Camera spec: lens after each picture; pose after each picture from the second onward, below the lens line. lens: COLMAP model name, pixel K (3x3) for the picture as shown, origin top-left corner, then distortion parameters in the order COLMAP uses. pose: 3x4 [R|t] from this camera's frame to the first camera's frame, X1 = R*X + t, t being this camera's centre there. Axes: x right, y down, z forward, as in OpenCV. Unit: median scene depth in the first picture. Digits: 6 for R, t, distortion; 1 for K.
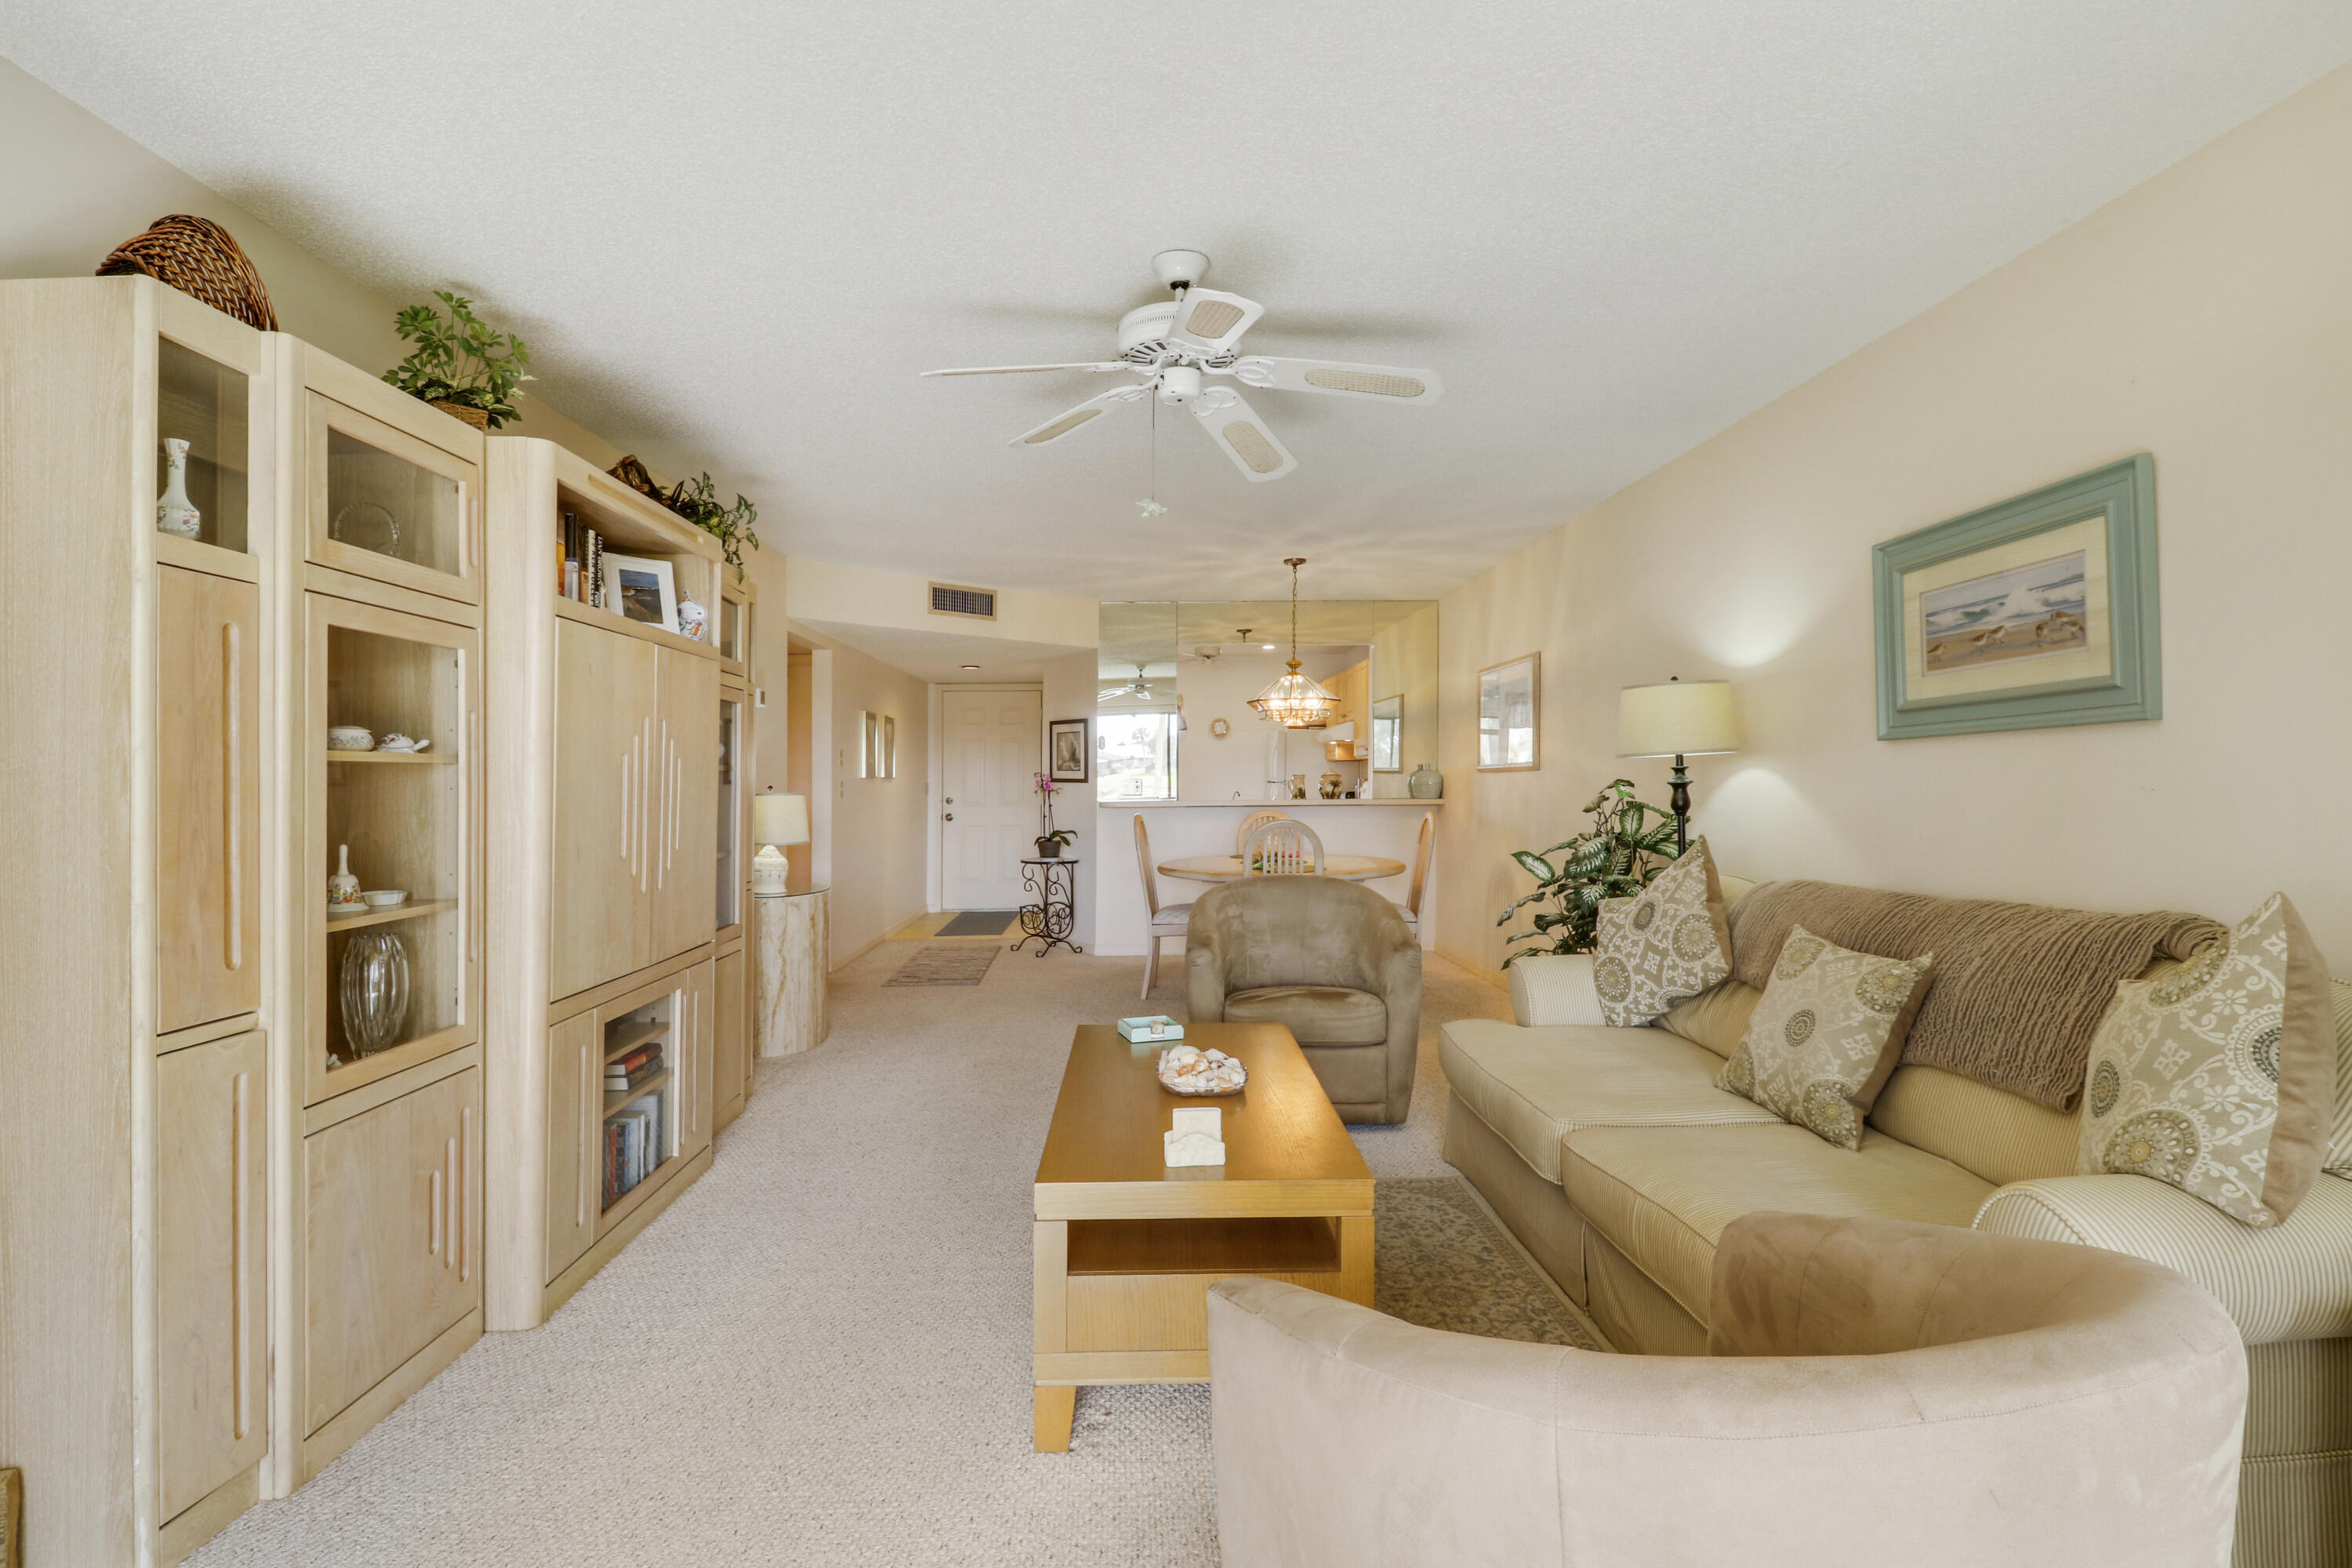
lens RADIAL K [[1092.9, 0, 1147.1], [0, 1092.9, 788.3], [0, 0, 1]] dist [-0.008381, -0.011269]
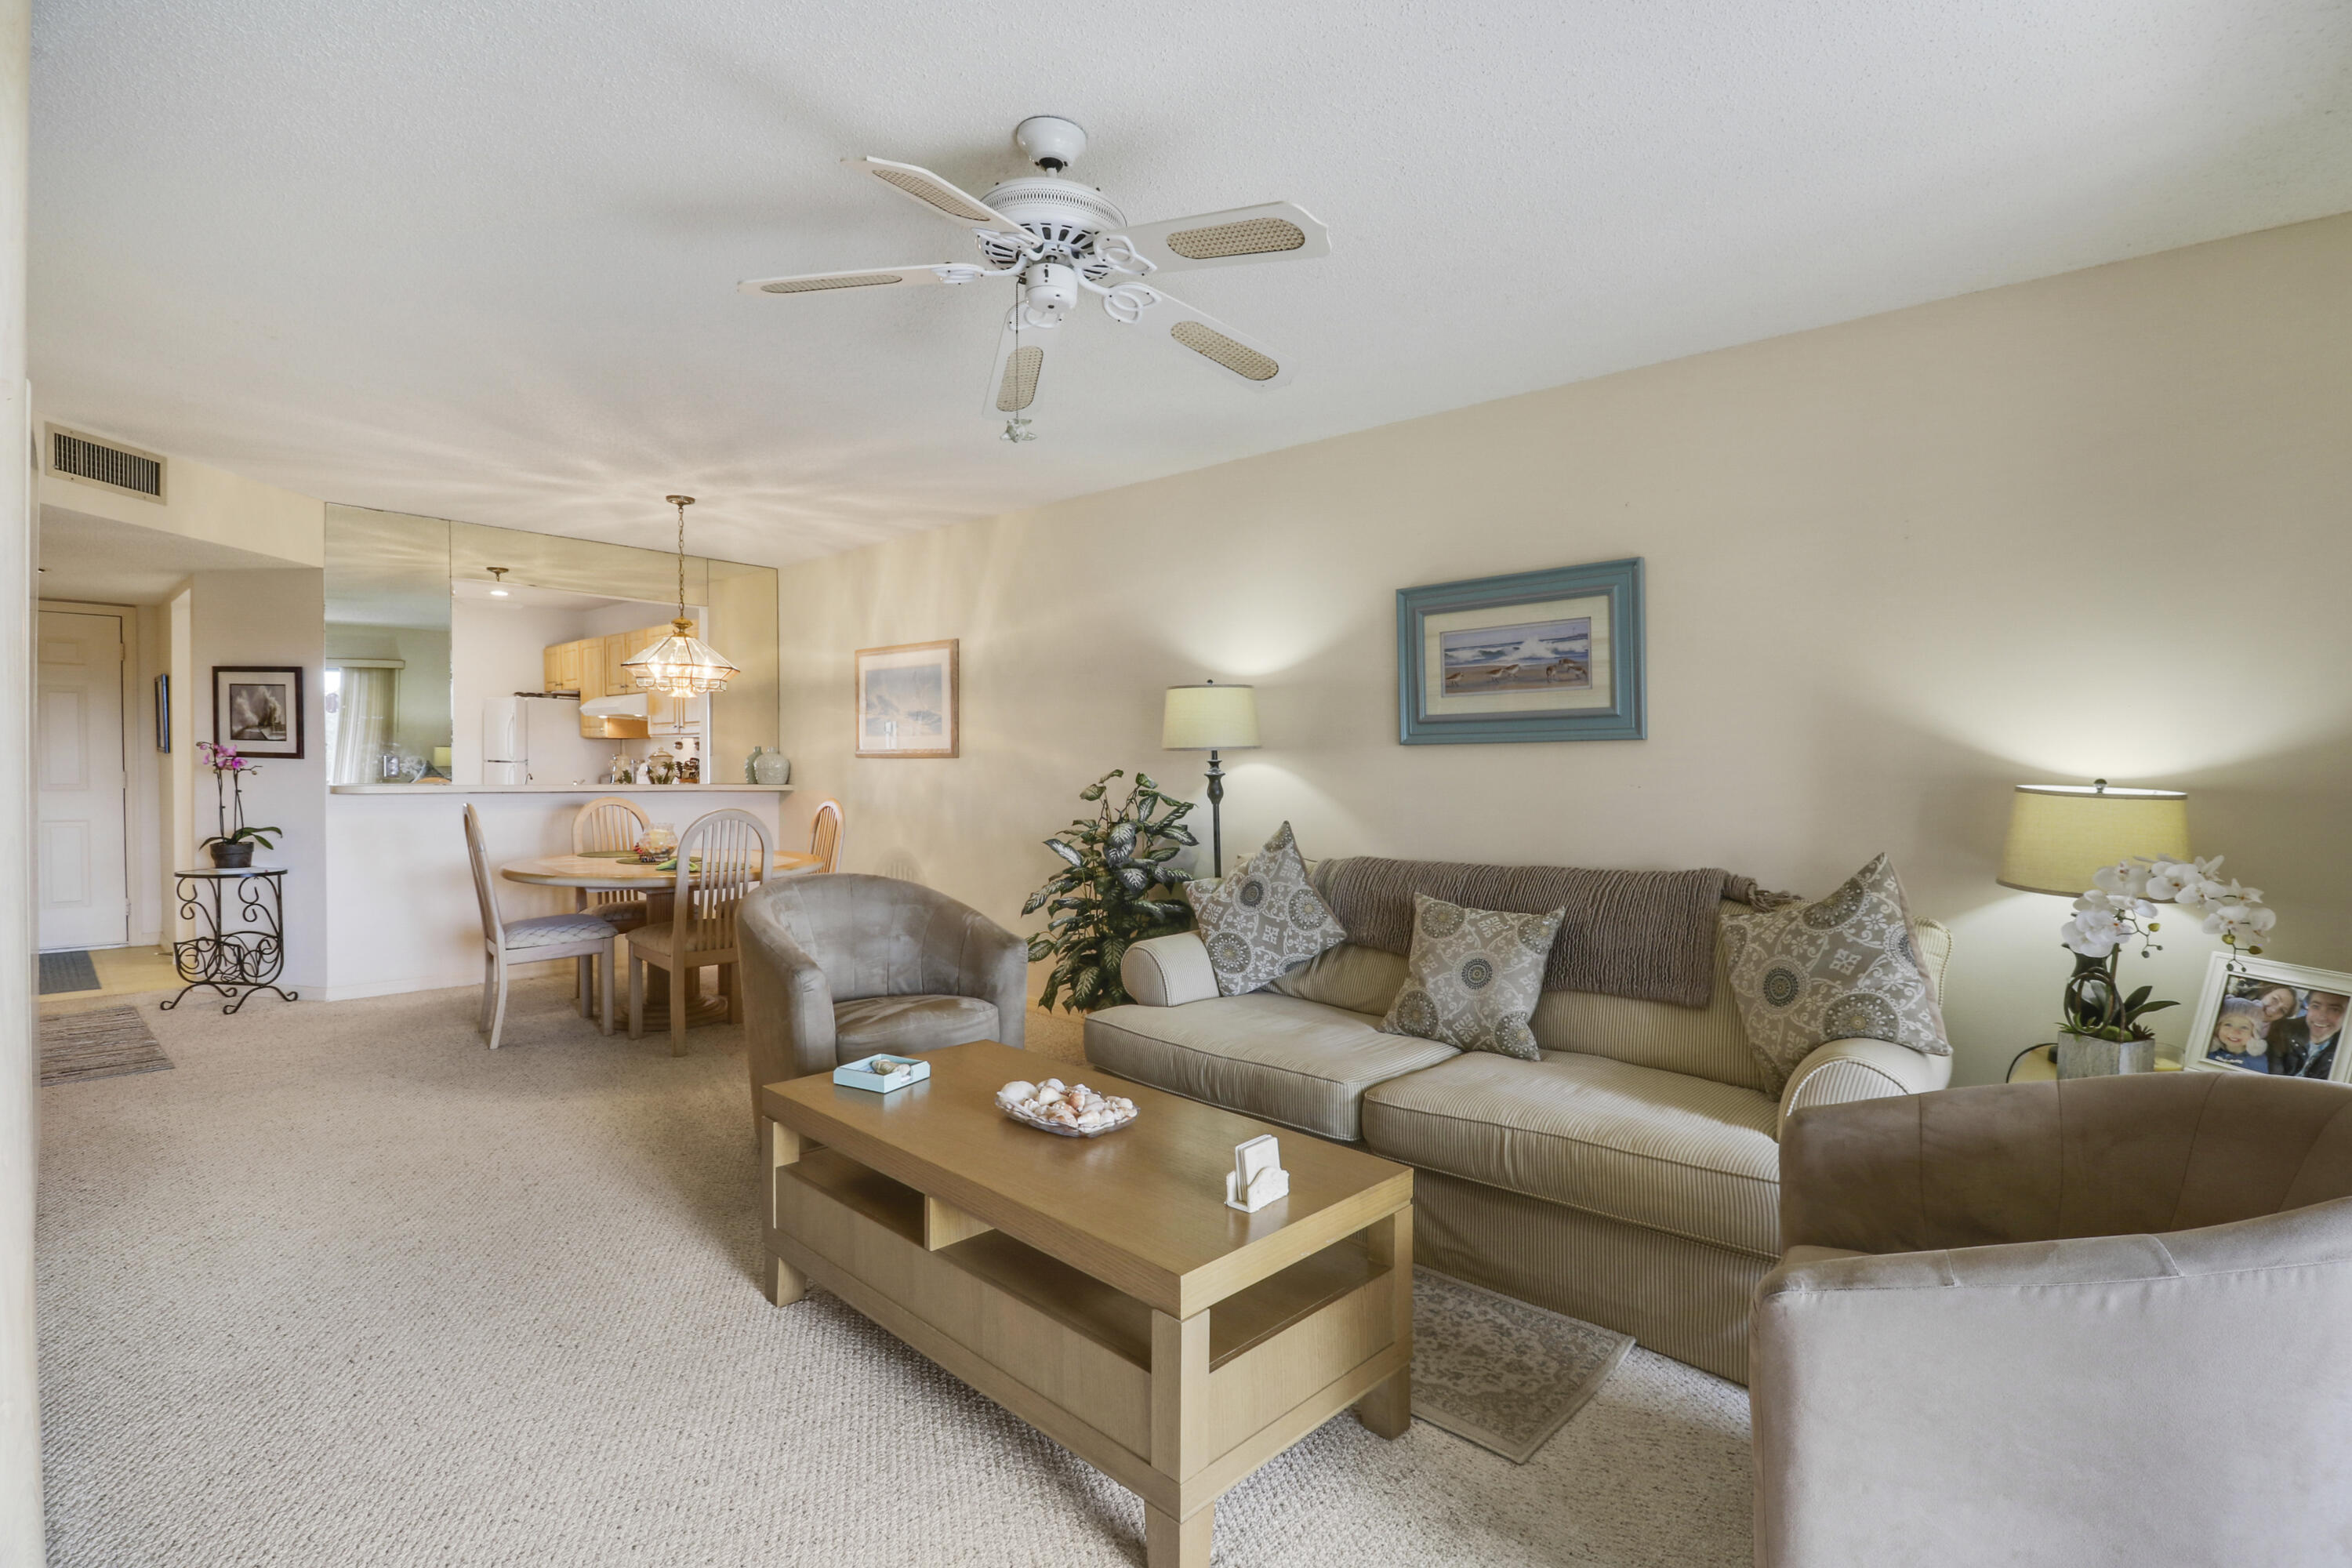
lens RADIAL K [[1092.9, 0, 1173.6], [0, 1092.9, 821.4], [0, 0, 1]] dist [-0.008381, -0.011269]
pose [[0.695634, -0.018446, 0.718159, -0.414983], [-0.014486, 0.999107, 0.039694, -0.000923], [-0.718250, -0.038016, 0.694746, 0.287295]]
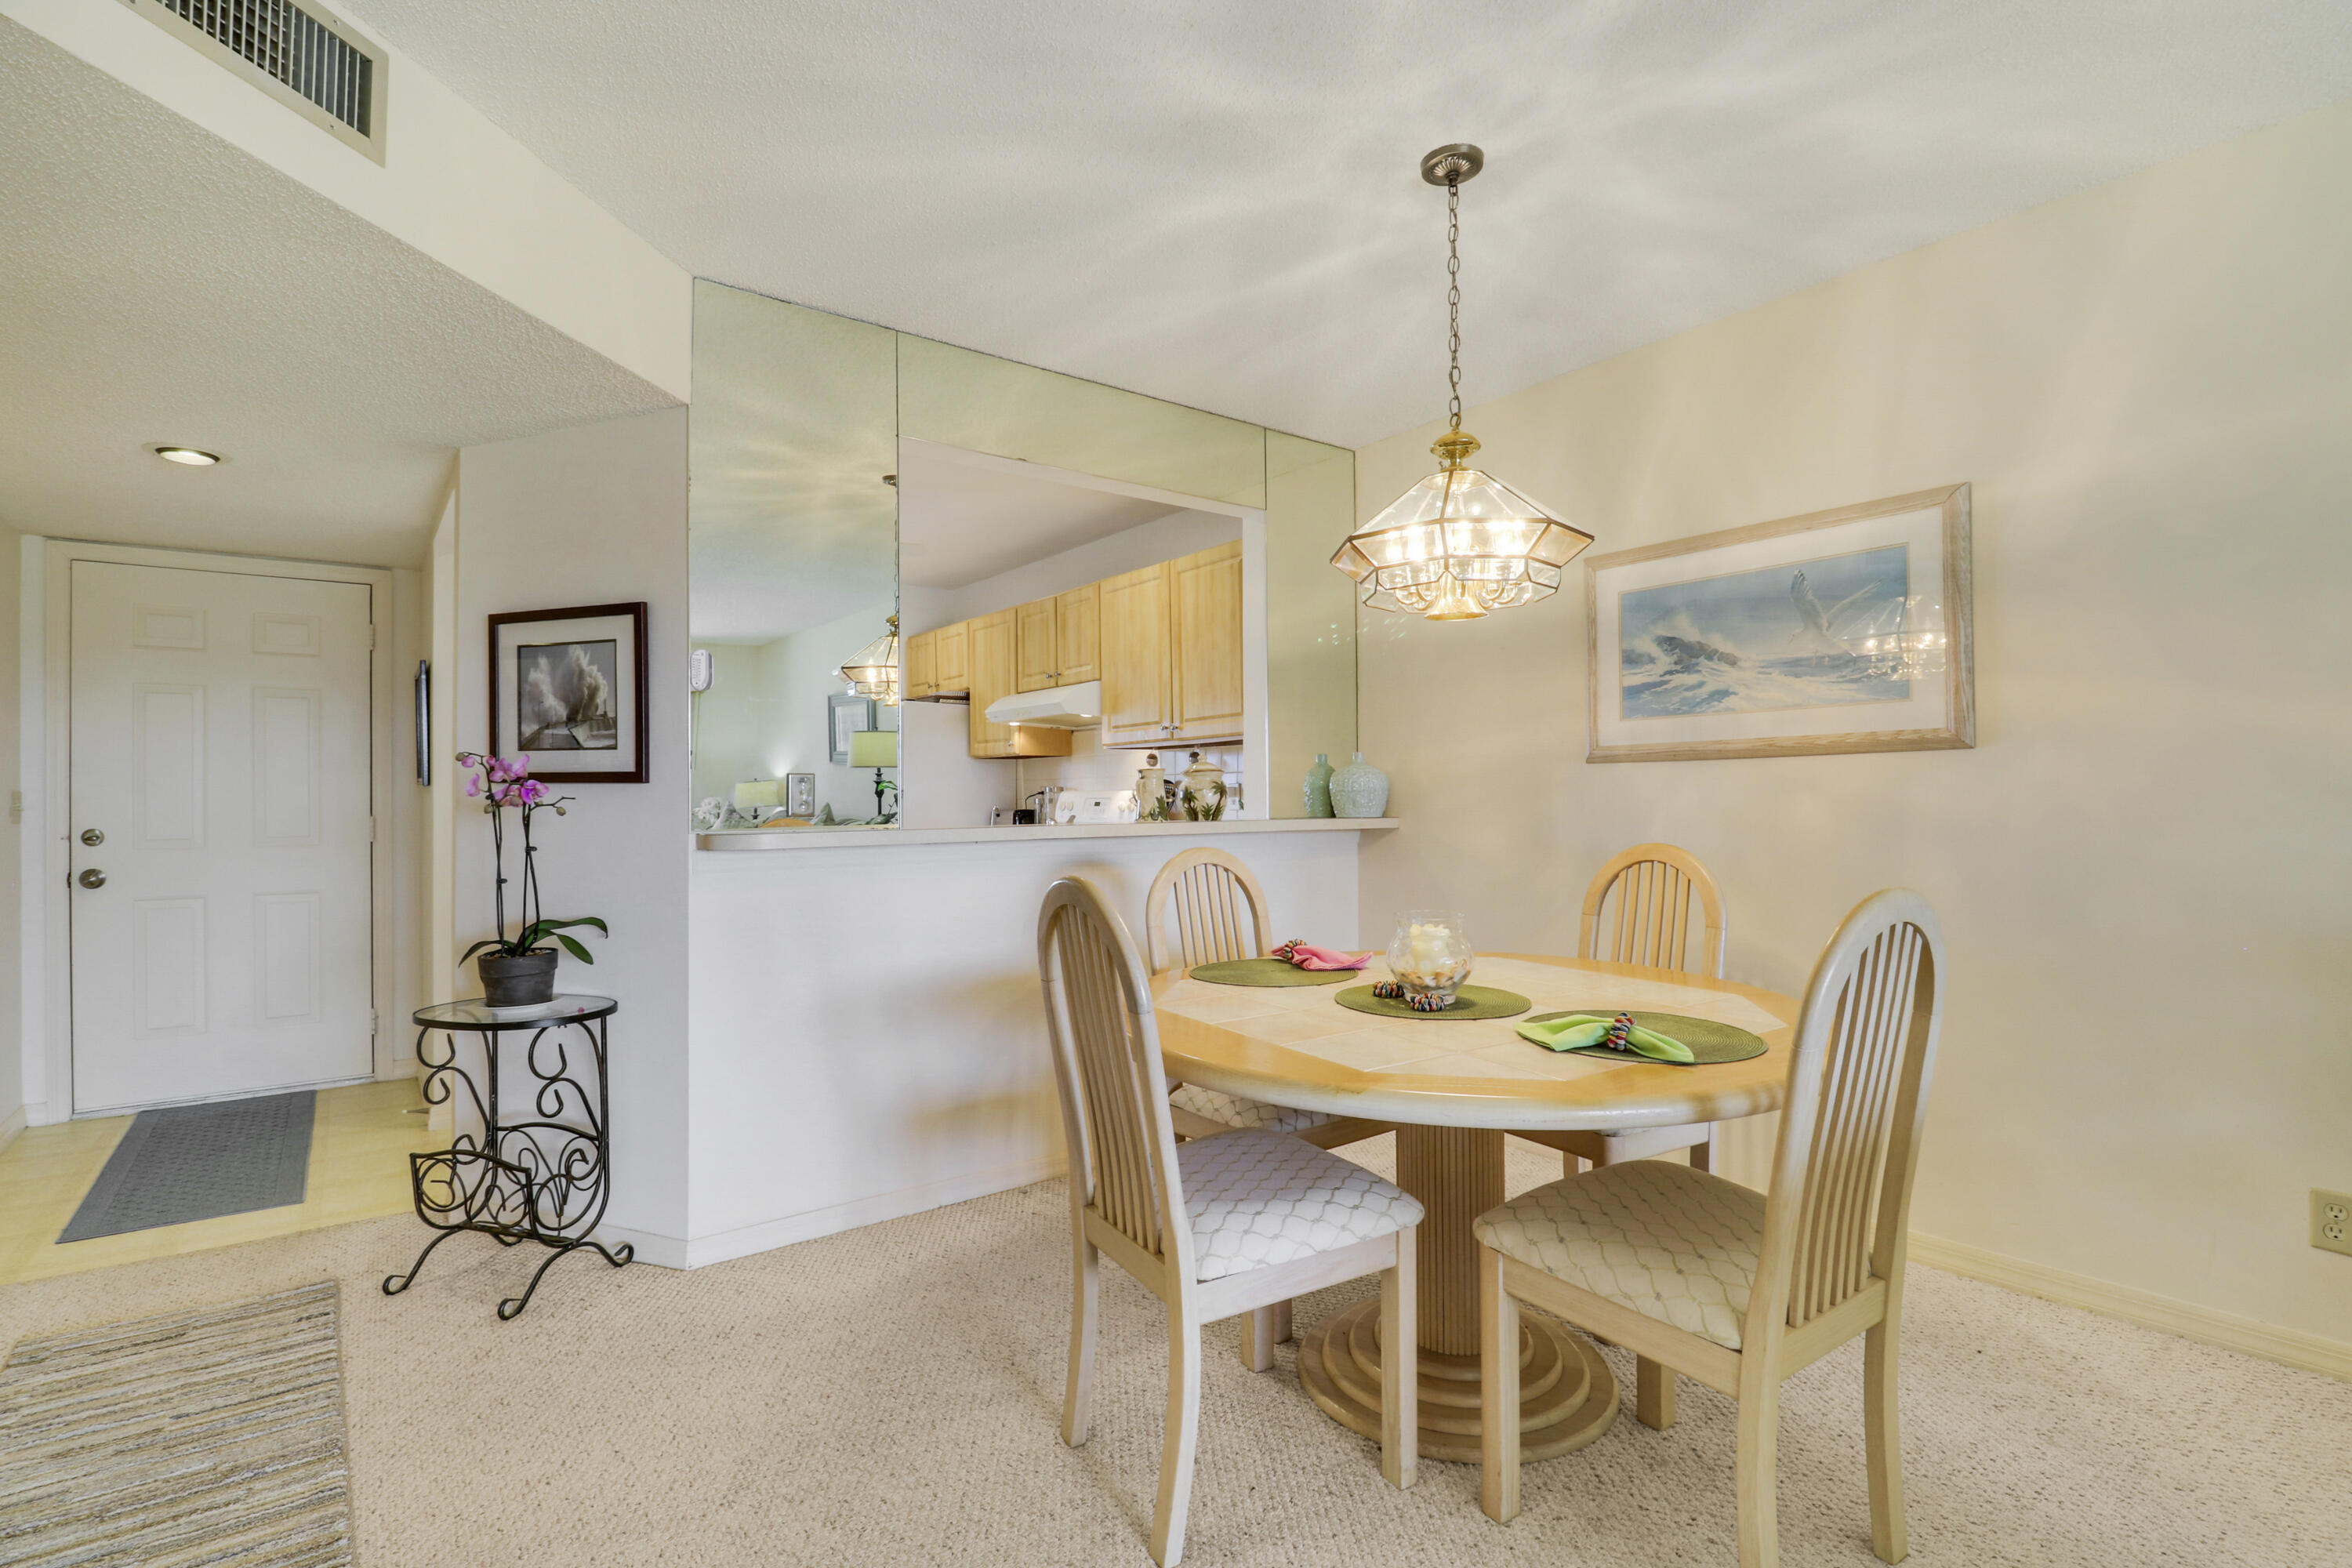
lens RADIAL K [[1092.9, 0, 1183.7], [0, 1092.9, 806.5], [0, 0, 1]] dist [-0.008381, -0.011269]
pose [[0.806671, -0.003698, 0.590989, -0.309704], [0.006911, 0.999971, -0.003176, 0.013362], [-0.590960, 0.006646, 0.806674, 1.533259]]
